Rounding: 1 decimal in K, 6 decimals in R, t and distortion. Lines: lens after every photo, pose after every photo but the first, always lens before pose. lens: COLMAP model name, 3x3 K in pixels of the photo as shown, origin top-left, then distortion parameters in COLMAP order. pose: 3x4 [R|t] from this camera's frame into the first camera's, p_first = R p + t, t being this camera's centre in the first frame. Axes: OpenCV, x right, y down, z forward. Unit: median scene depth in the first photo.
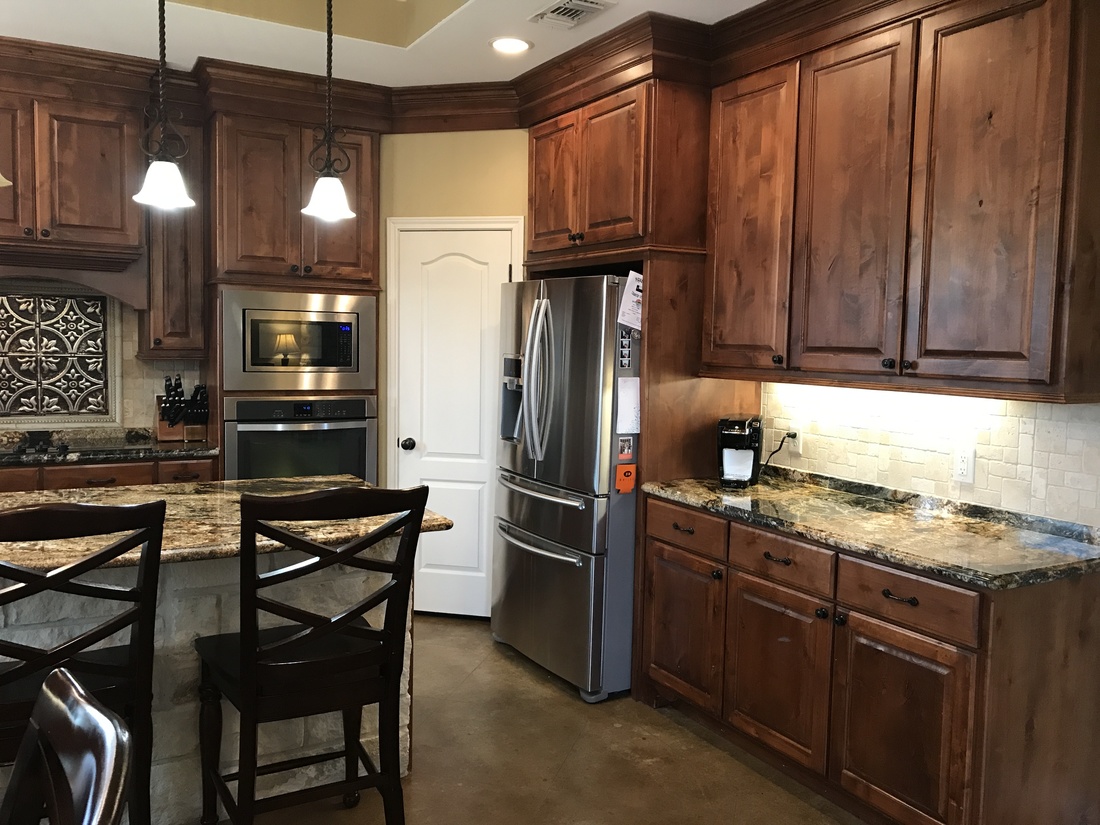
lens RADIAL K [[910.1, 0, 550.0], [0, 910.1, 412.5], [0, 0, 1]] dist [0.091056, -0.098617]
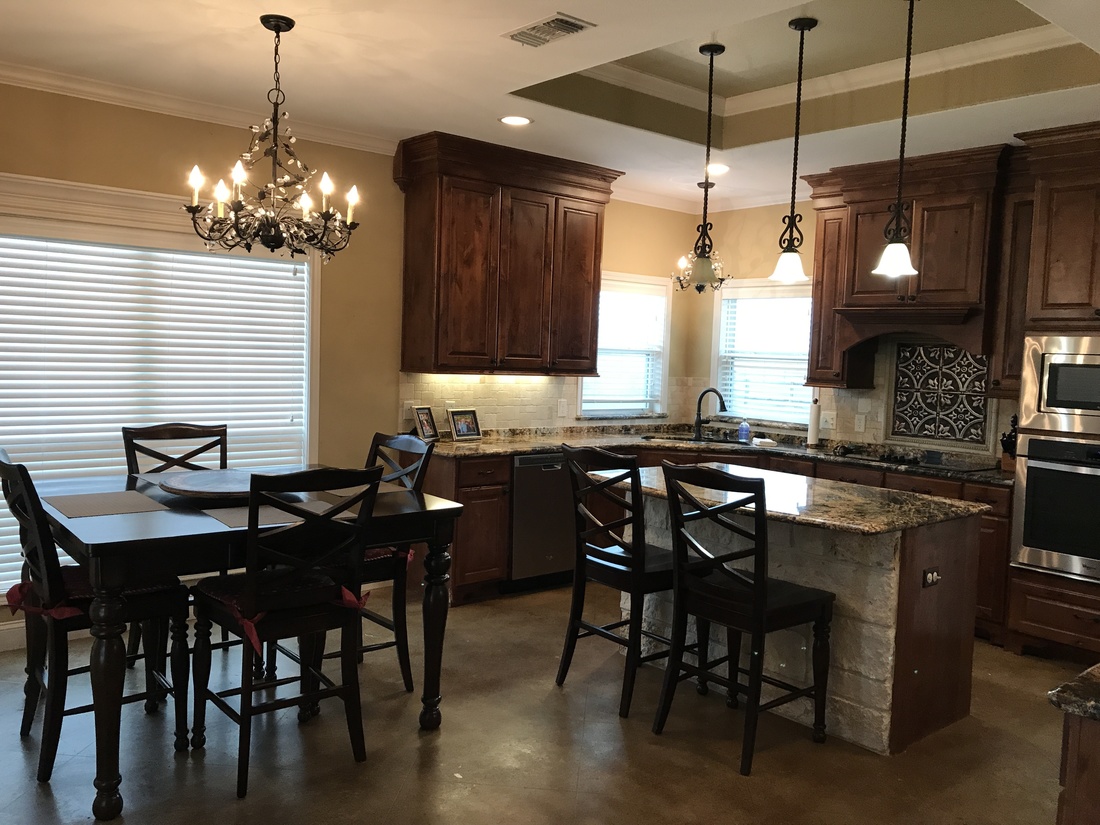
lens RADIAL K [[908.5, 0, 550.0], [0, 908.5, 412.5], [0, 0, 1]] dist [0.051379, -0.065272]
pose [[0.203840, 0.052888, -0.977575, 0.580414], [-0.116594, 0.992745, 0.029397, -0.008298], [0.972037, 0.107987, 0.208527, 0.220629]]
